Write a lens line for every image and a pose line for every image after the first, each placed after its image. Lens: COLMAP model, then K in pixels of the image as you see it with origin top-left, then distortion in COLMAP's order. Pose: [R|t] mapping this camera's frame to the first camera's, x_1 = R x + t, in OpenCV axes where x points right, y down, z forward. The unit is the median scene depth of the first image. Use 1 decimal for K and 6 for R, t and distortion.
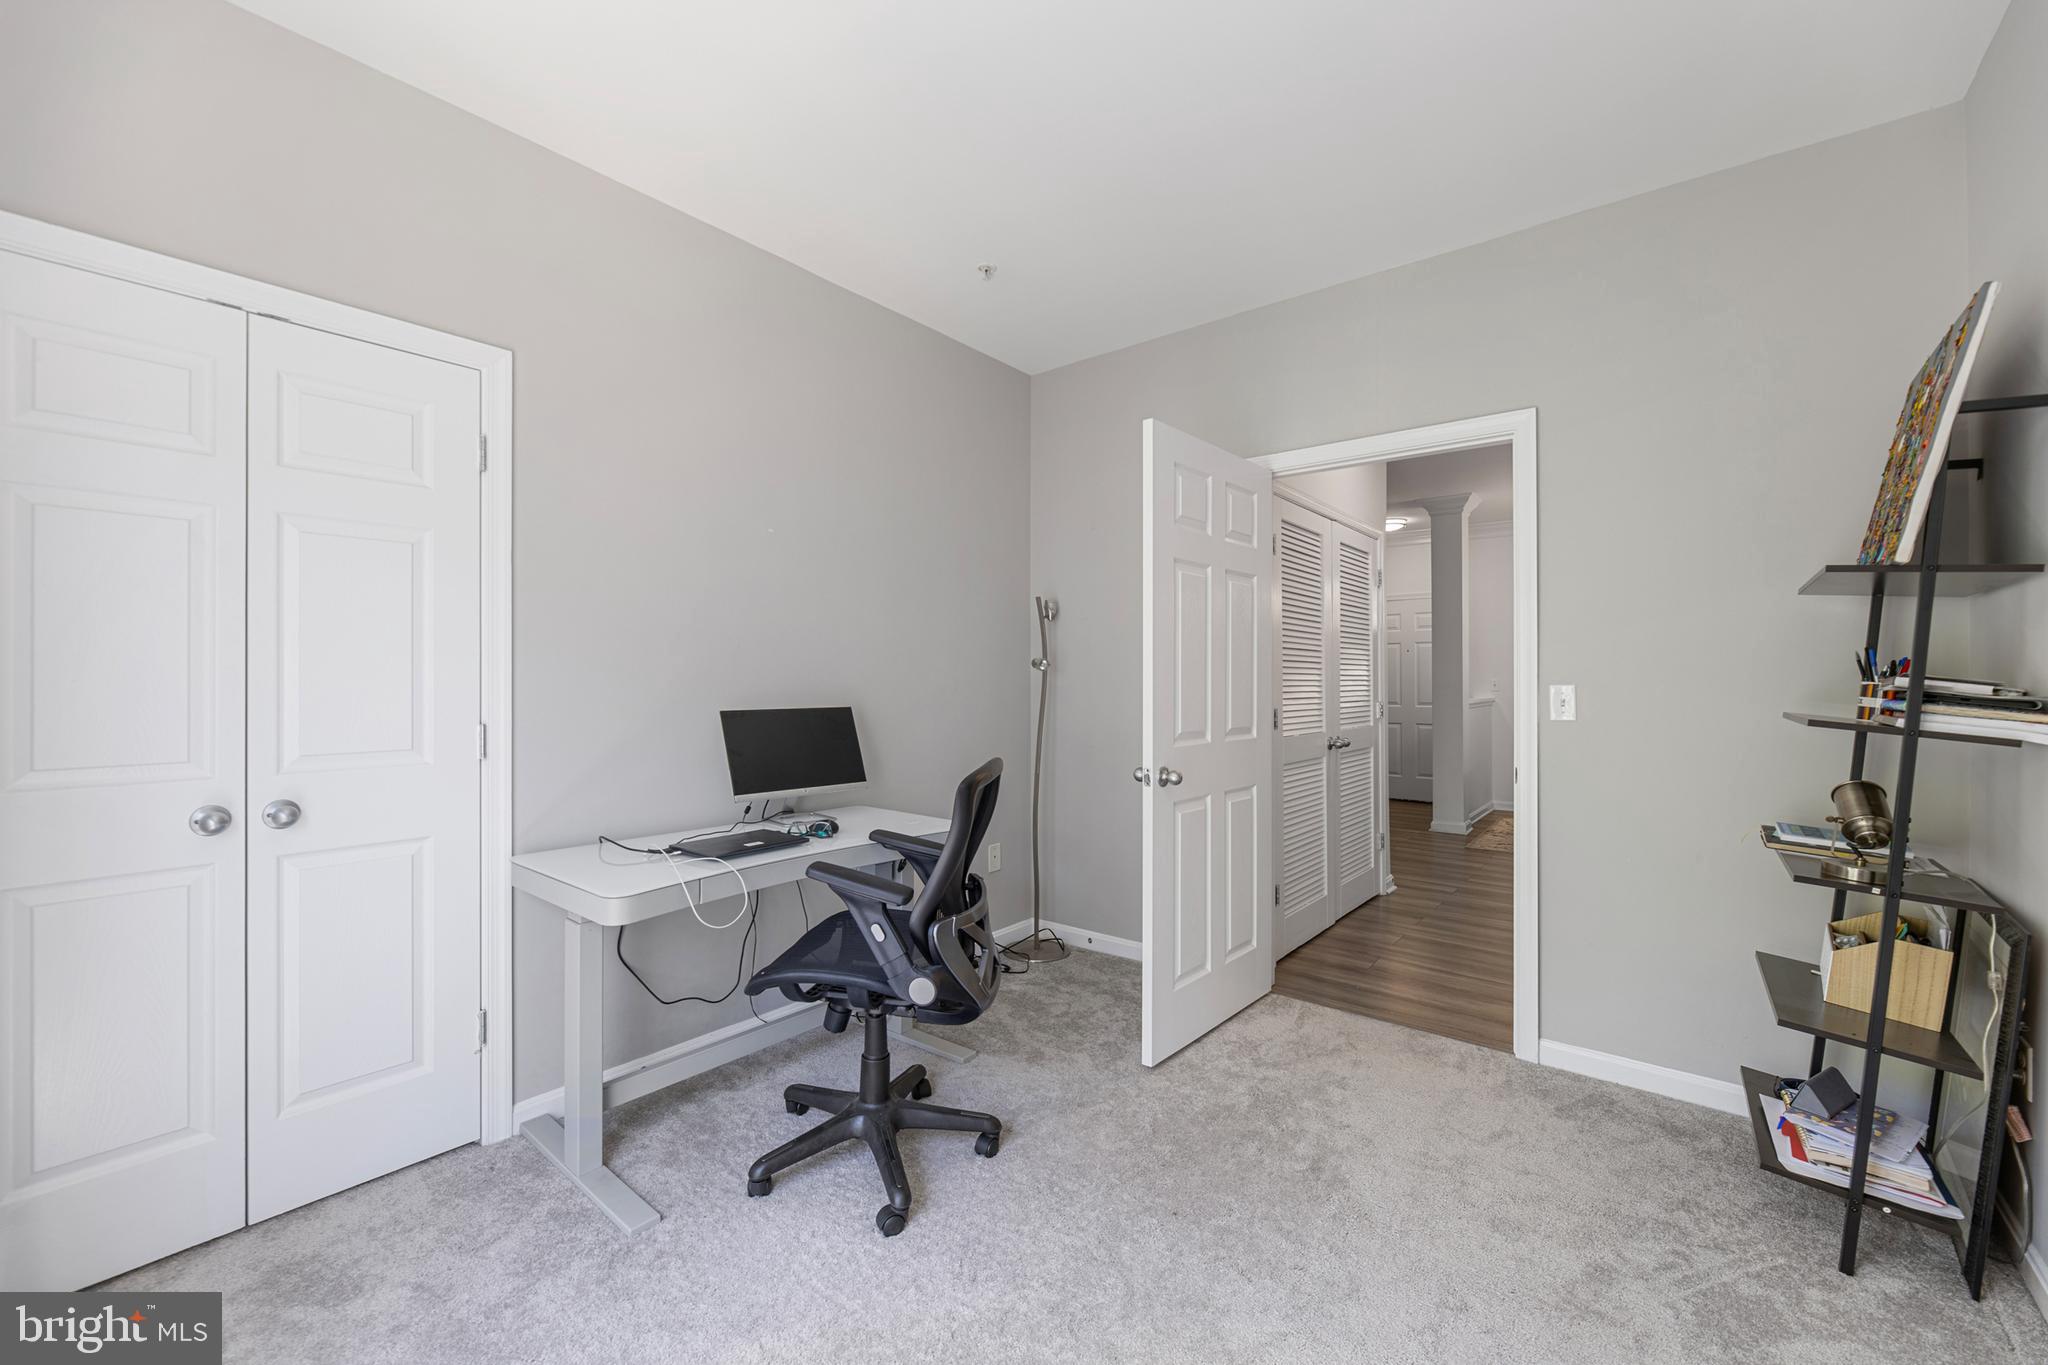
lens RADIAL K [[824.8, 0, 1021.7], [0, 824.8, 673.1], [0, 0, 1]] dist [-0.001299, -0.000181]
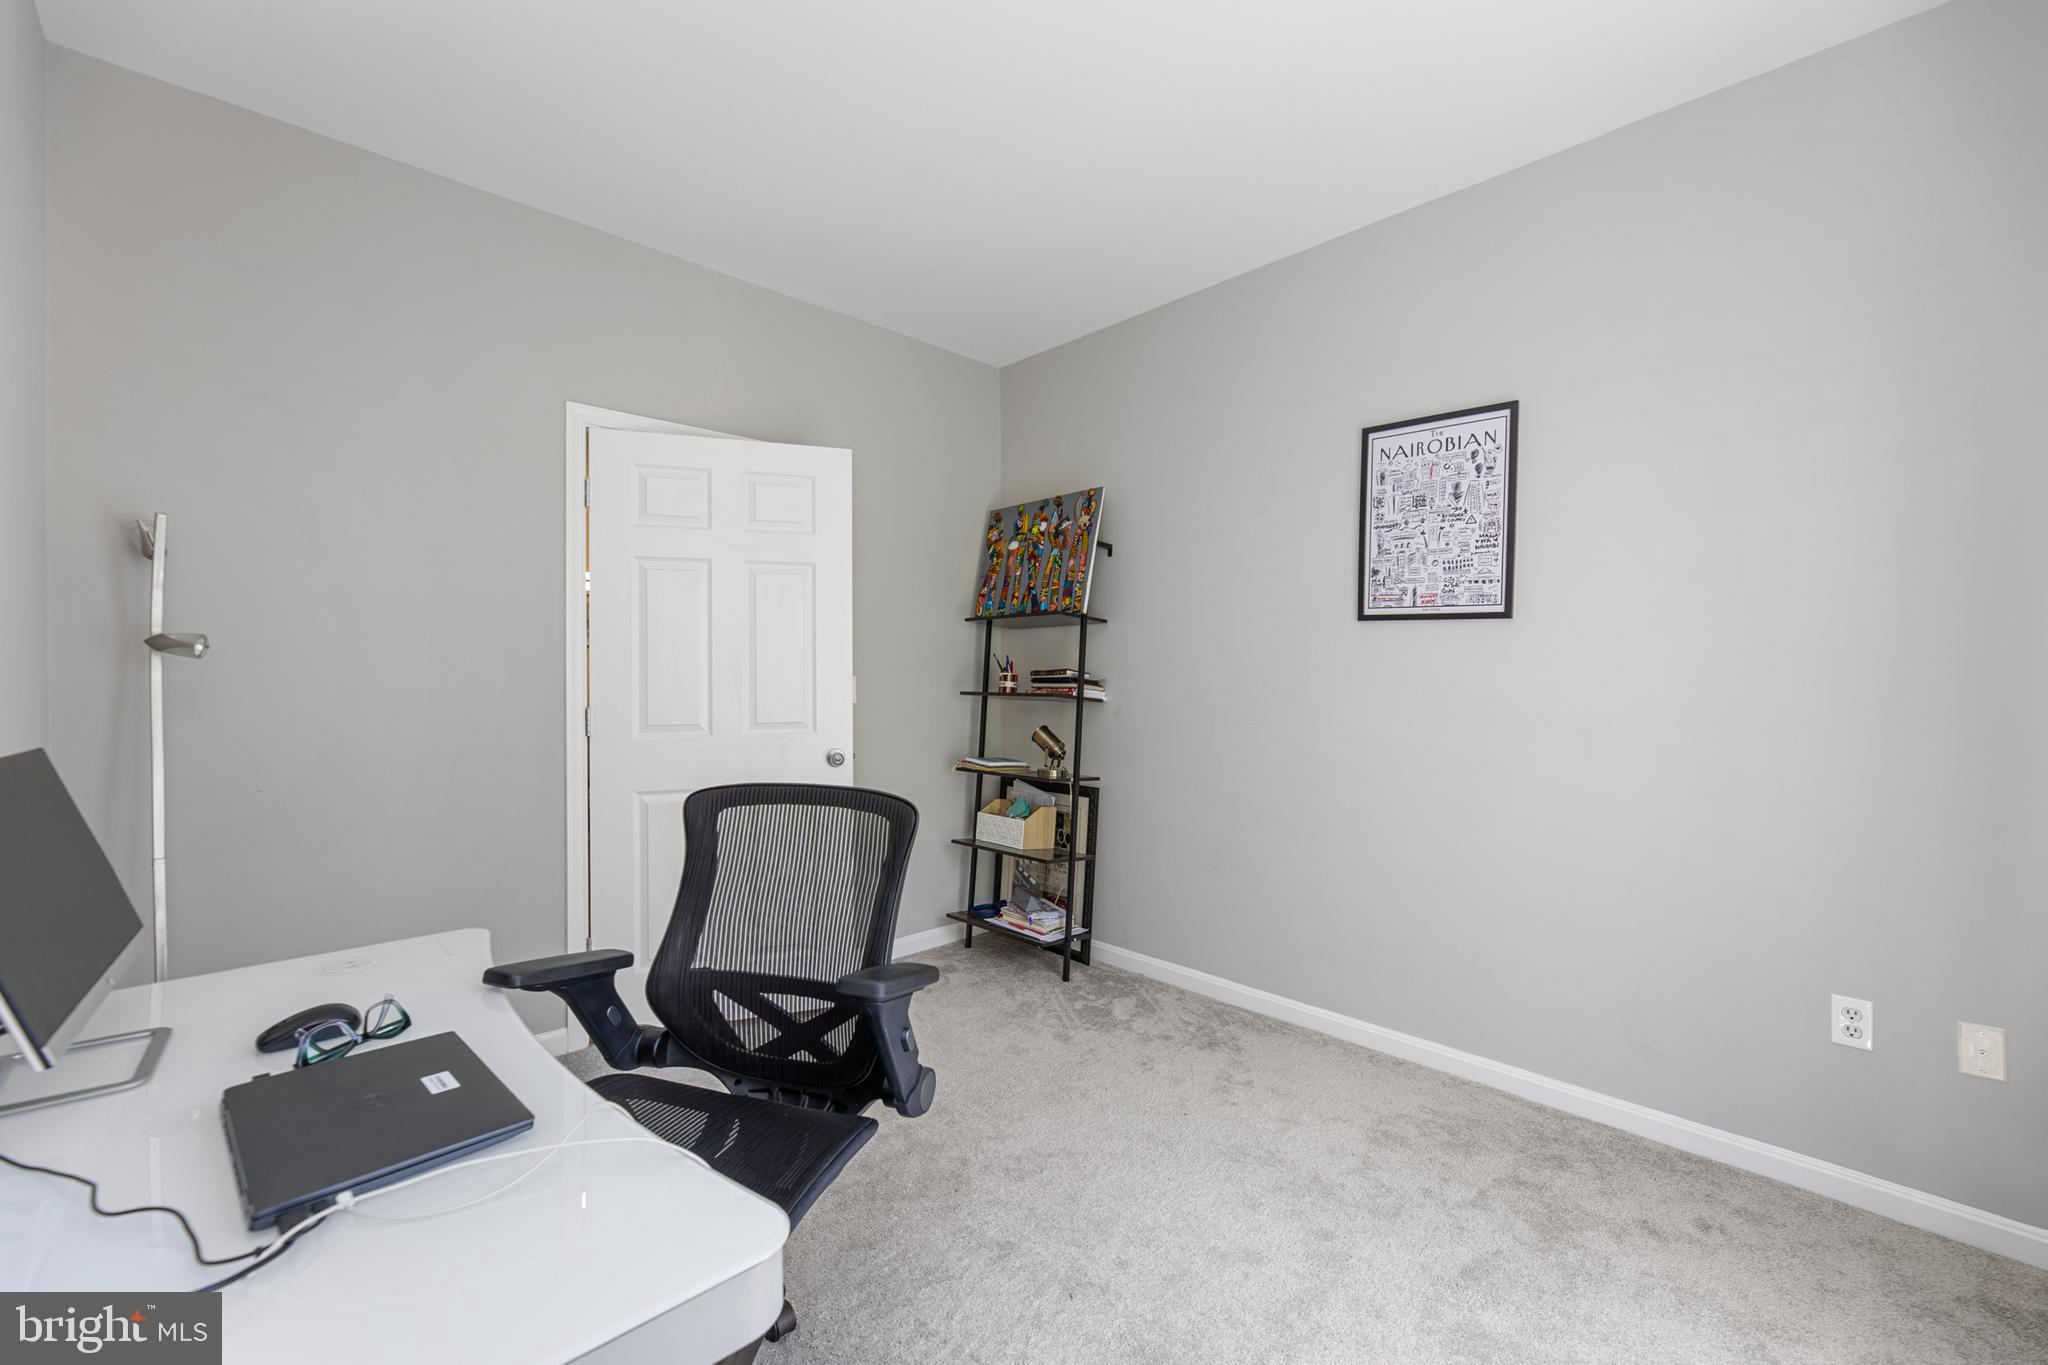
lens RADIAL K [[824.8, 0, 1021.7], [0, 824.8, 673.1], [0, 0, 1]] dist [-0.001299, -0.000181]
pose [[0.108836, -0.000840, 0.994059, -0.923133], [-0.007950, 0.999967, 0.001715, 0.008378], [-0.994028, -0.008089, 0.108825, 0.908797]]
